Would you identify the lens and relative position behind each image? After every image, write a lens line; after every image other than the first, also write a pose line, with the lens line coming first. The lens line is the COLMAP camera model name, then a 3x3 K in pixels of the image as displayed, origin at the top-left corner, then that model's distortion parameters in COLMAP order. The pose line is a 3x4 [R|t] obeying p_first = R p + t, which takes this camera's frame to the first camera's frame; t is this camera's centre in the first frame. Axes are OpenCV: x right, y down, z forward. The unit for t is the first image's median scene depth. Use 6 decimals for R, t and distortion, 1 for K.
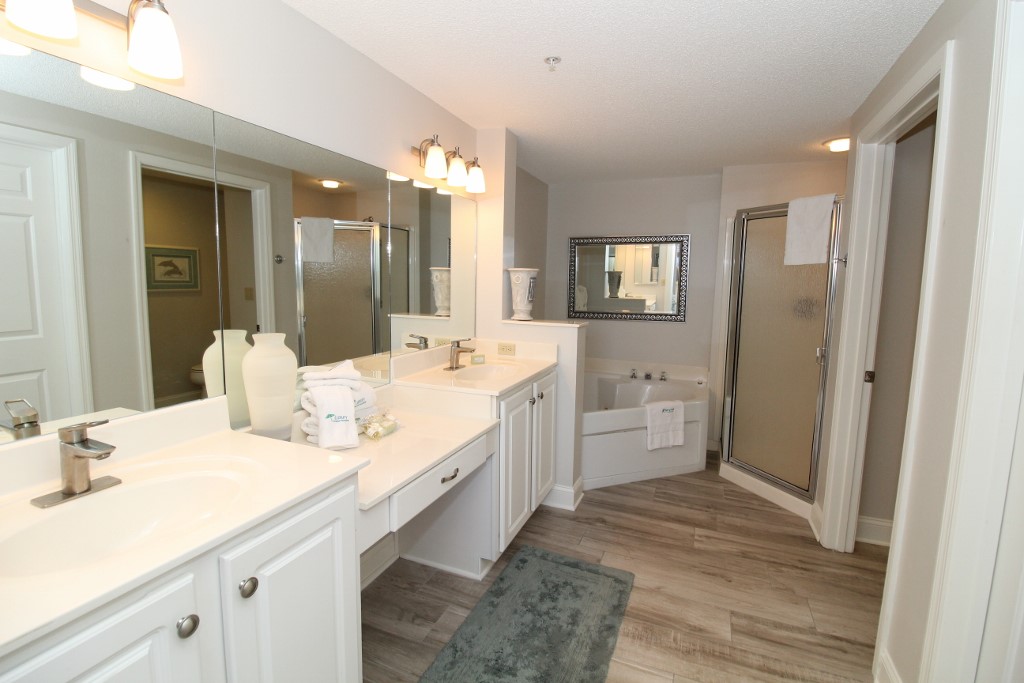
lens RADIAL K [[477.2, 0, 511.1], [0, 477.2, 339.5], [0, 0, 1]] dist [-0.001374, -0.000608]
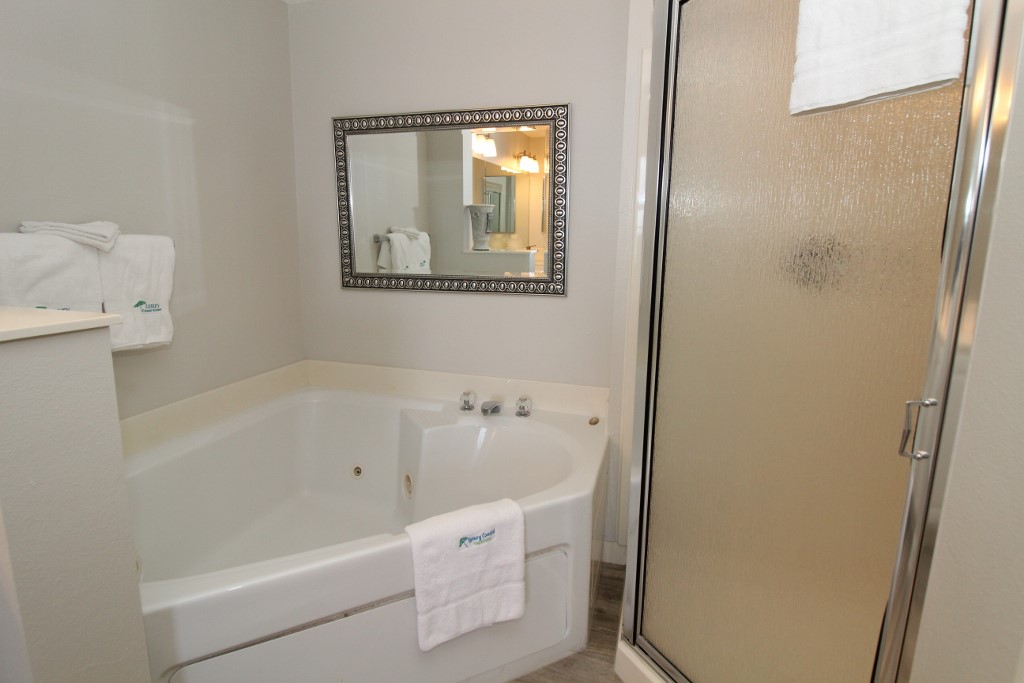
lens RADIAL K [[517.1, 0, 511.7], [0, 517.1, 343.3], [0, 0, 1]] dist [0.000089, -0.000041]
pose [[0.994370, -0.023316, 0.103368, 0.256263], [0.015657, 0.997113, 0.074299, -0.027487], [-0.104802, -0.072262, 0.991864, 0.486200]]
